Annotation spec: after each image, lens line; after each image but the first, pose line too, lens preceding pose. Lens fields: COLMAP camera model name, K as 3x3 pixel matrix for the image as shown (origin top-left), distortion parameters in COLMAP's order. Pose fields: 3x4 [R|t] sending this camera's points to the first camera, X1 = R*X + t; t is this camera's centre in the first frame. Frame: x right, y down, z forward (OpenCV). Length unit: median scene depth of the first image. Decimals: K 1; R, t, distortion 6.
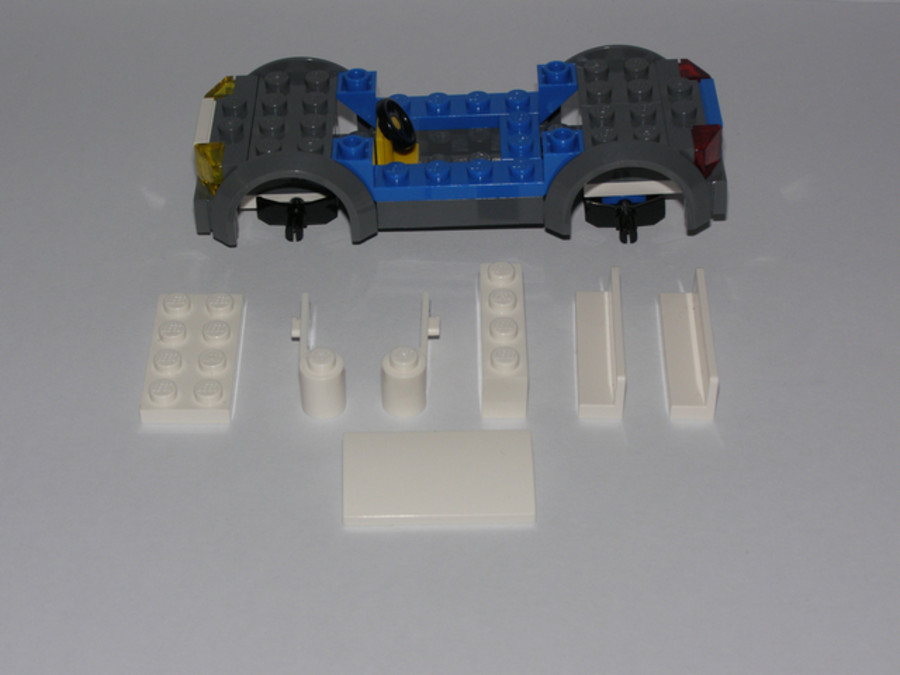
lens RADIAL K [[2037.6, 0, 454.8], [0, 2037.6, 334.1], [0, 0, 1]] dist [-0.397490, 0.000000]
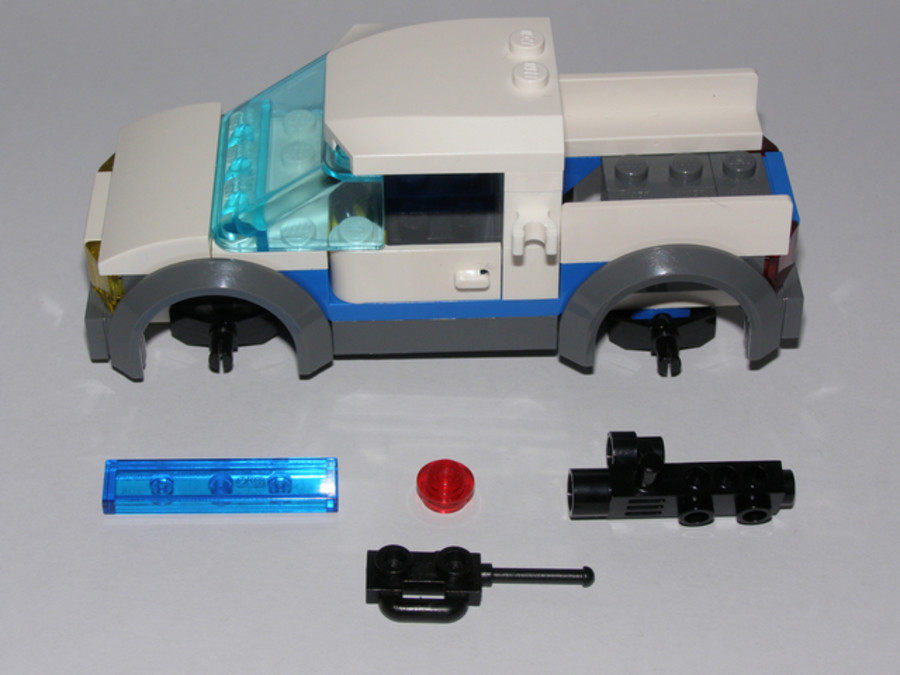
lens RADIAL K [[2037.6, 0, 447.9], [0, 2037.6, 337.2], [0, 0, 1]] dist [-0.397490, 0.000000]
pose [[0.999143, 0.005469, 0.041032, -0.026506], [-0.007415, 0.998848, 0.047409, -0.093654], [-0.040726, -0.047672, 0.998032, 0.257482]]
